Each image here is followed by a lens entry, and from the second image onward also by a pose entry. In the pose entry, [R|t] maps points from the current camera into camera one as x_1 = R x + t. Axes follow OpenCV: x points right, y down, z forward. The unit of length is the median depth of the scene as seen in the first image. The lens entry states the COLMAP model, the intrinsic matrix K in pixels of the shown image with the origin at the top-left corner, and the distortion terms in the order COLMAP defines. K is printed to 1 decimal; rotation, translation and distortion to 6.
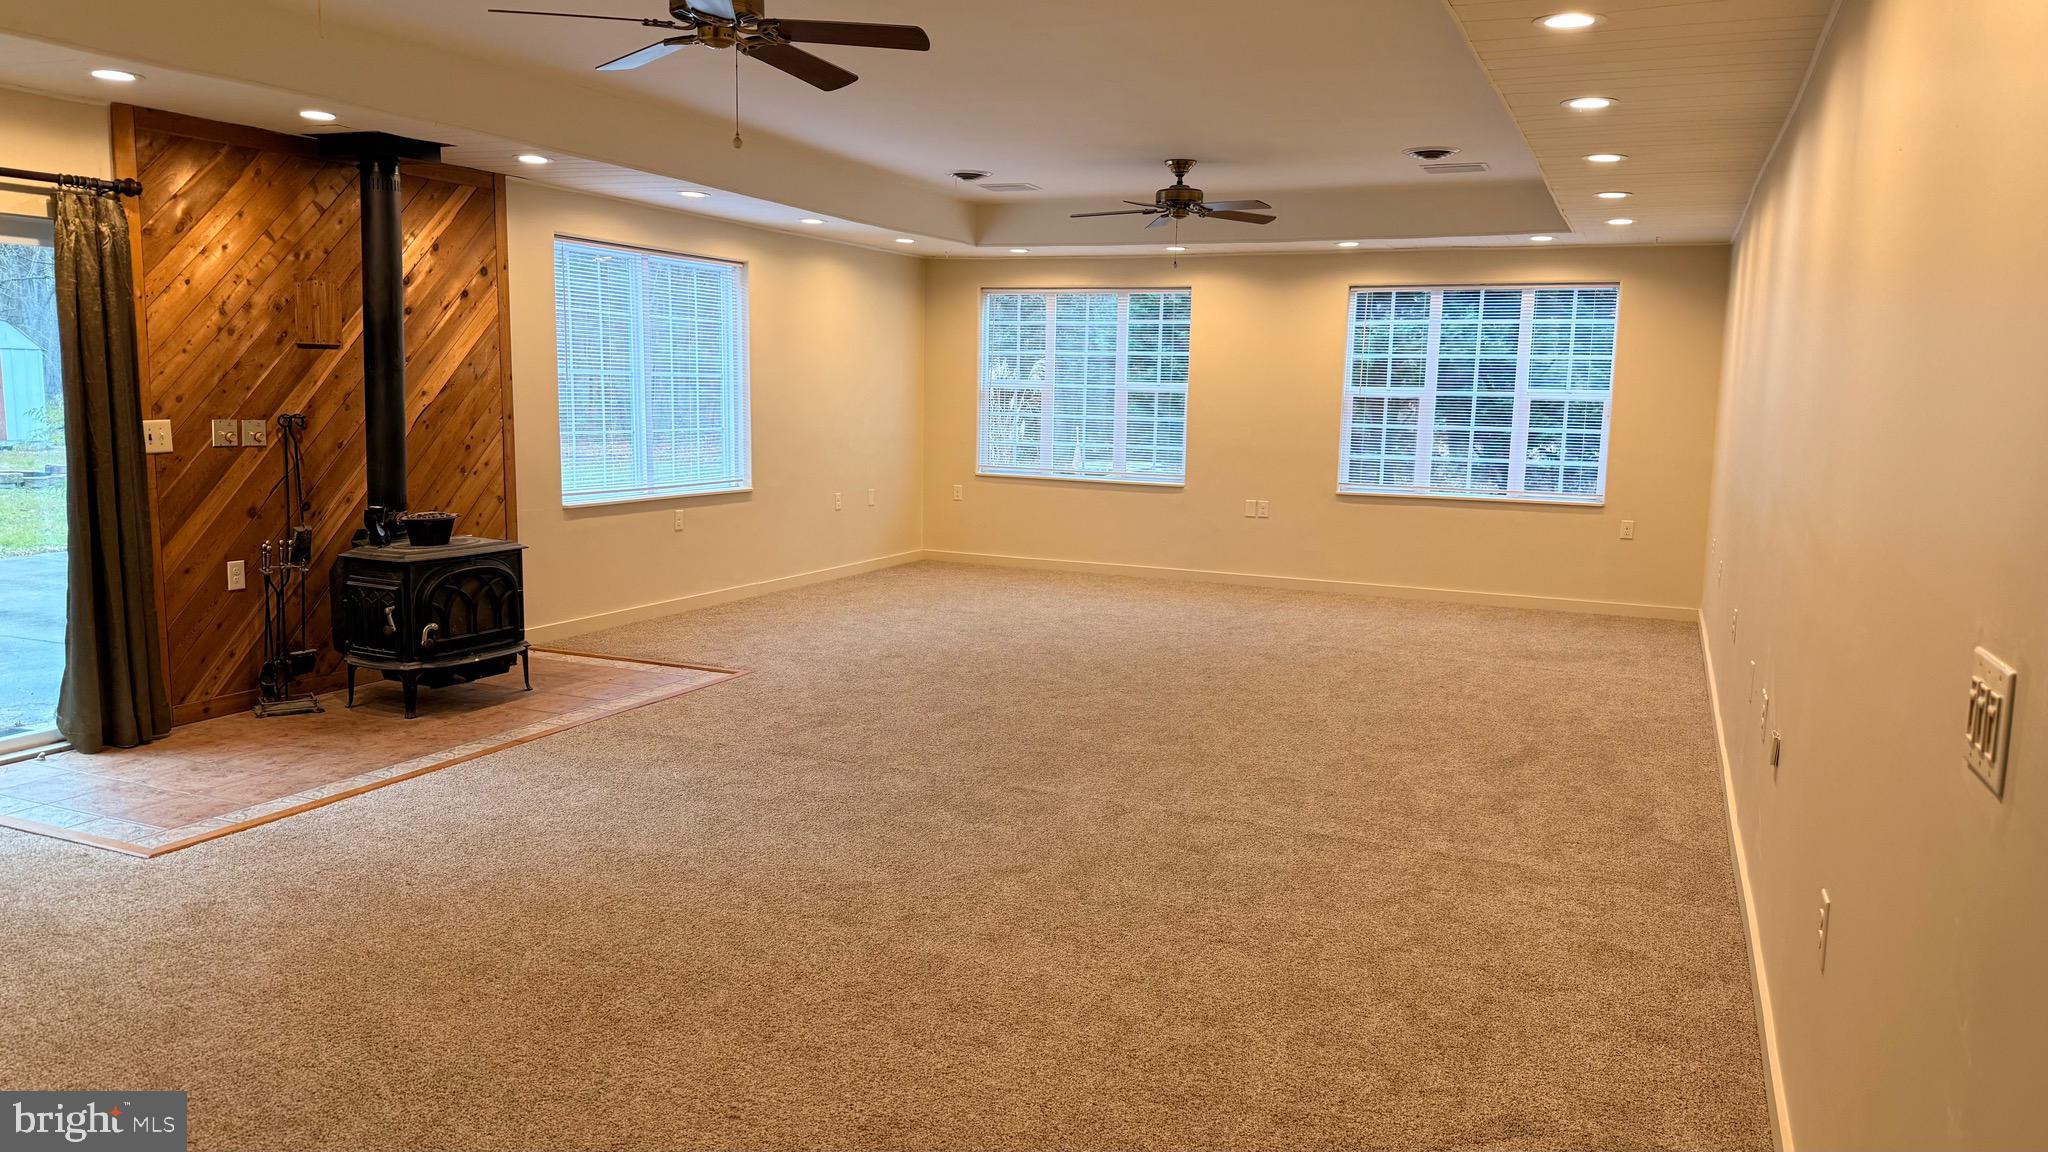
lens RADIAL K [[1444.7, 0, 1027.9], [0, 1444.7, 584.6], [0, 0, 1]] dist [0.030319, -0.041182]
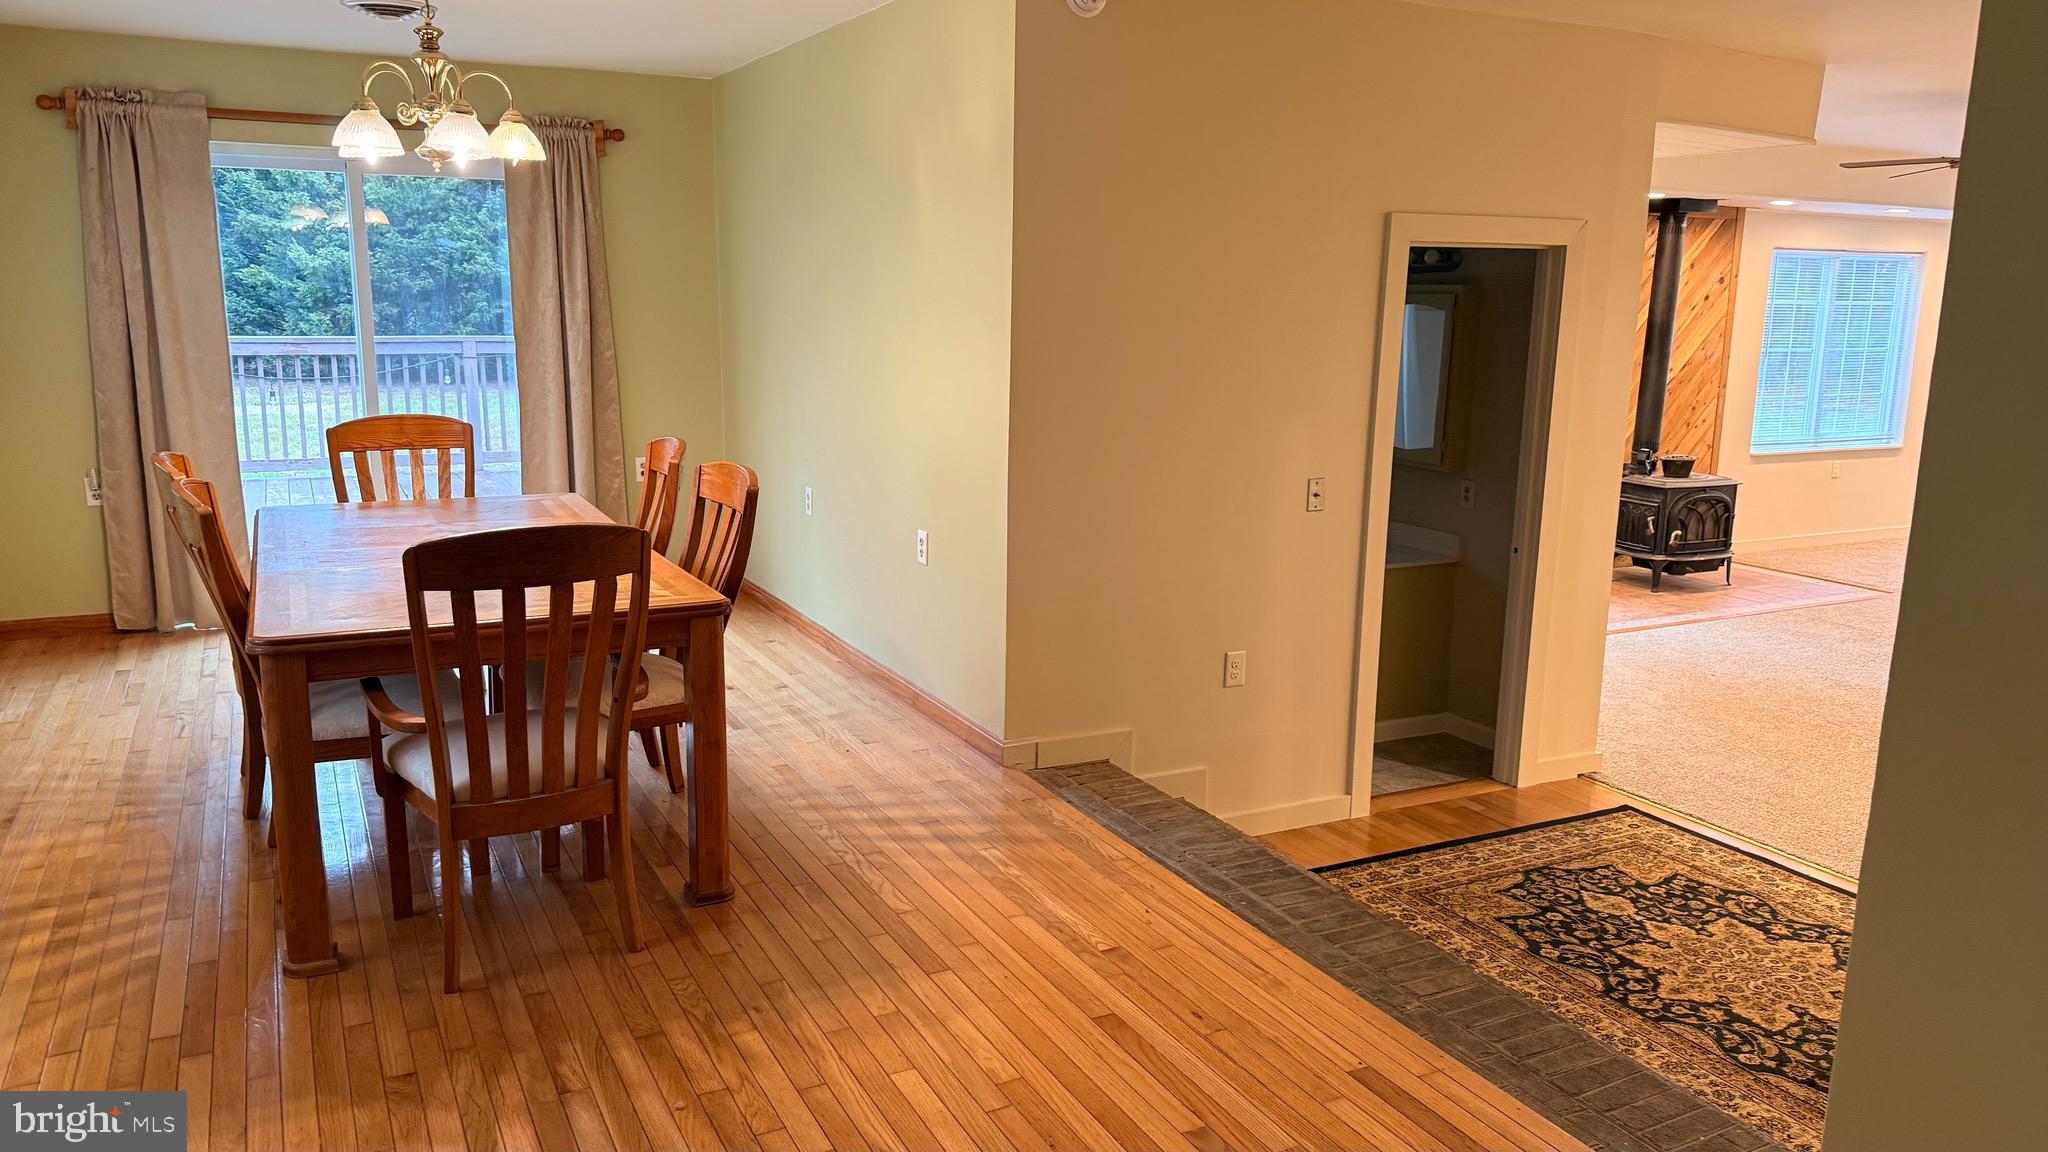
lens RADIAL K [[1444.7, 0, 1027.9], [0, 1444.7, 584.6], [0, 0, 1]] dist [0.030319, -0.041182]
pose [[0.779438, 0.117346, -0.615391, -0.008271], [-0.088181, 0.993071, 0.077677, 0.024090], [0.620242, -0.006279, 0.784385, -0.558756]]
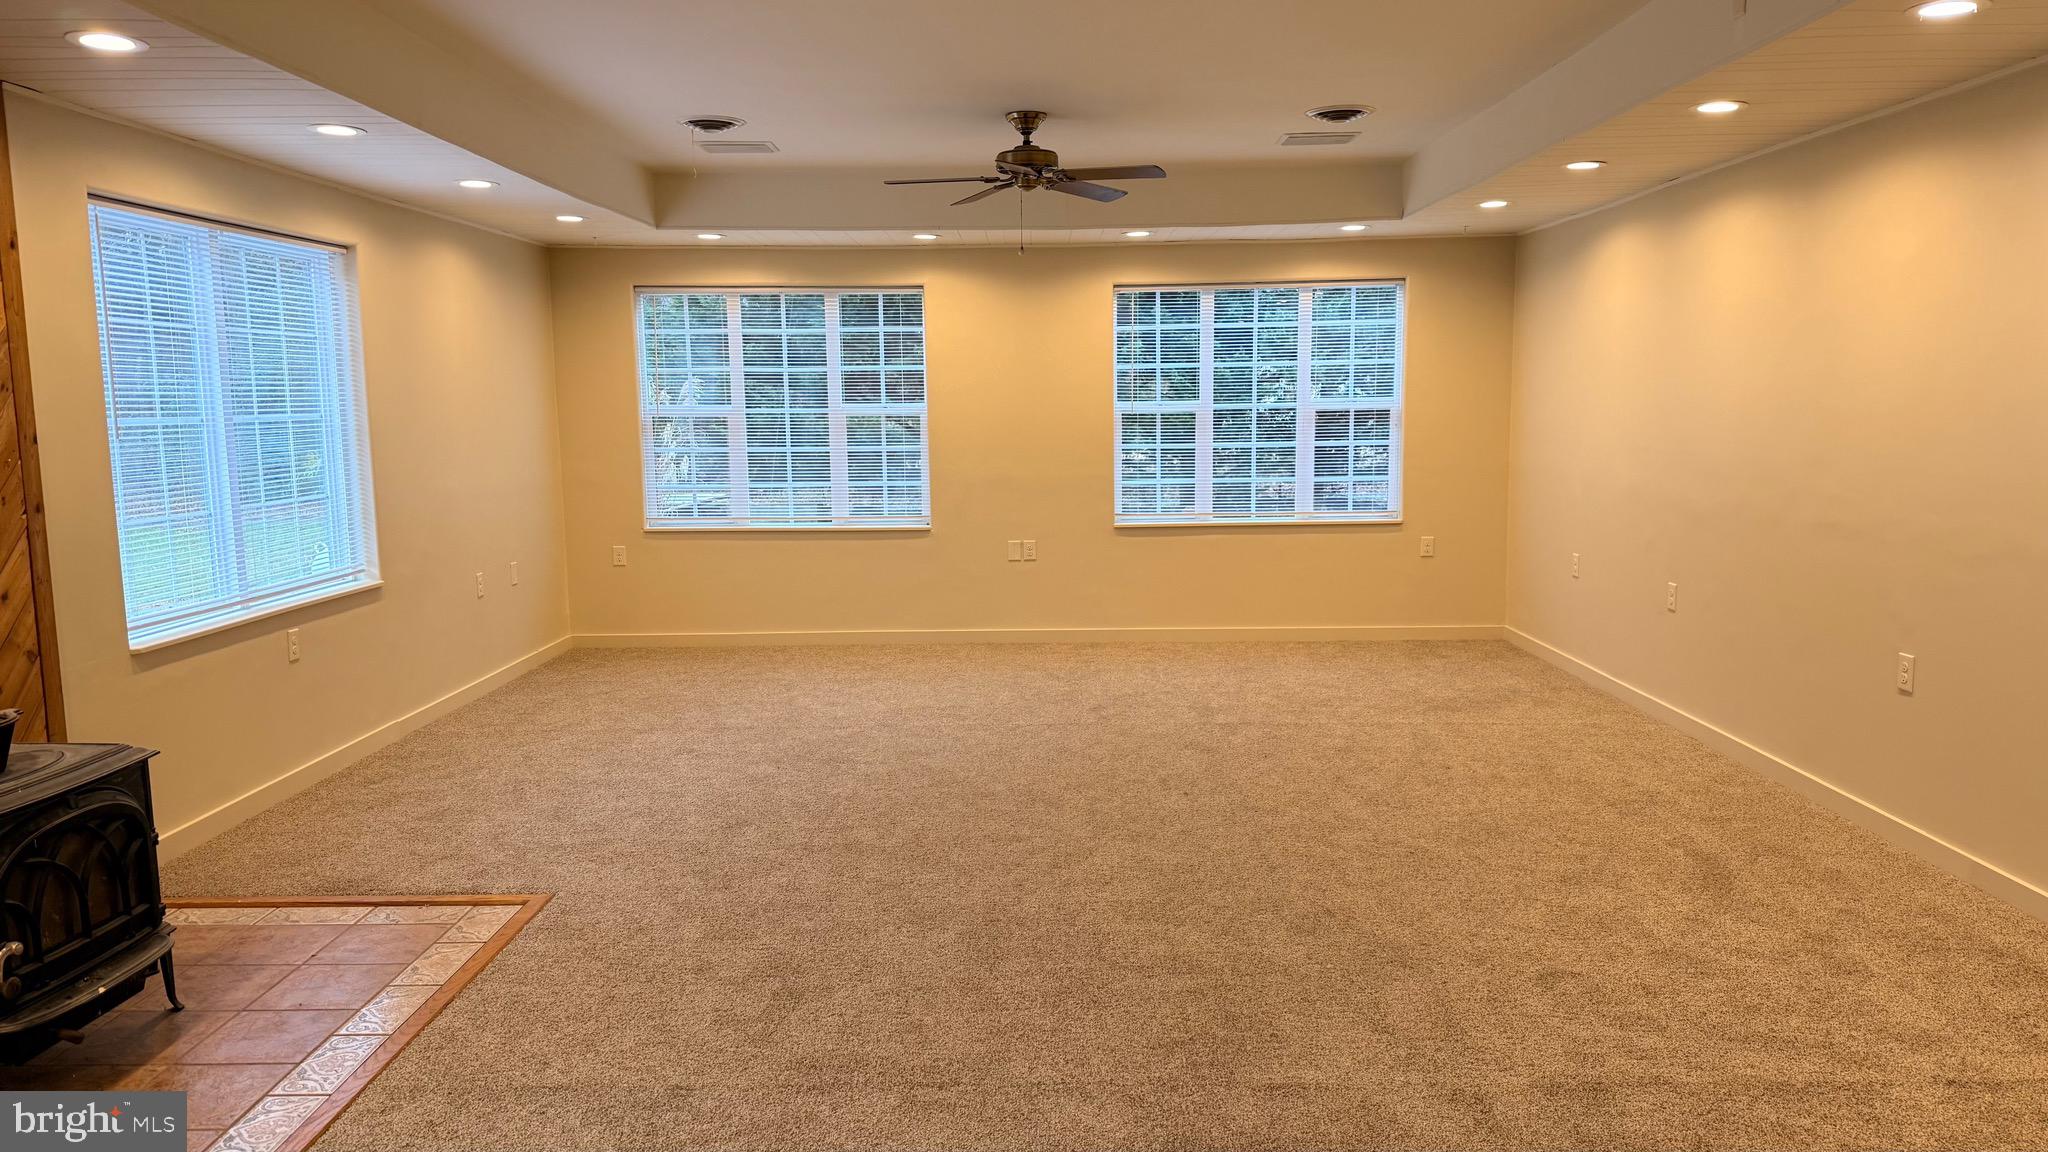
lens RADIAL K [[1451.9, 0, 1068.5], [0, 1451.9, 582.2], [0, 0, 1]] dist [0.010471, -0.043941]
pose [[0.913407, -0.082933, 0.398509, -0.256385], [0.086669, 0.996199, 0.008667, -0.067619], [-0.397713, 0.026622, 0.917123, 0.384811]]
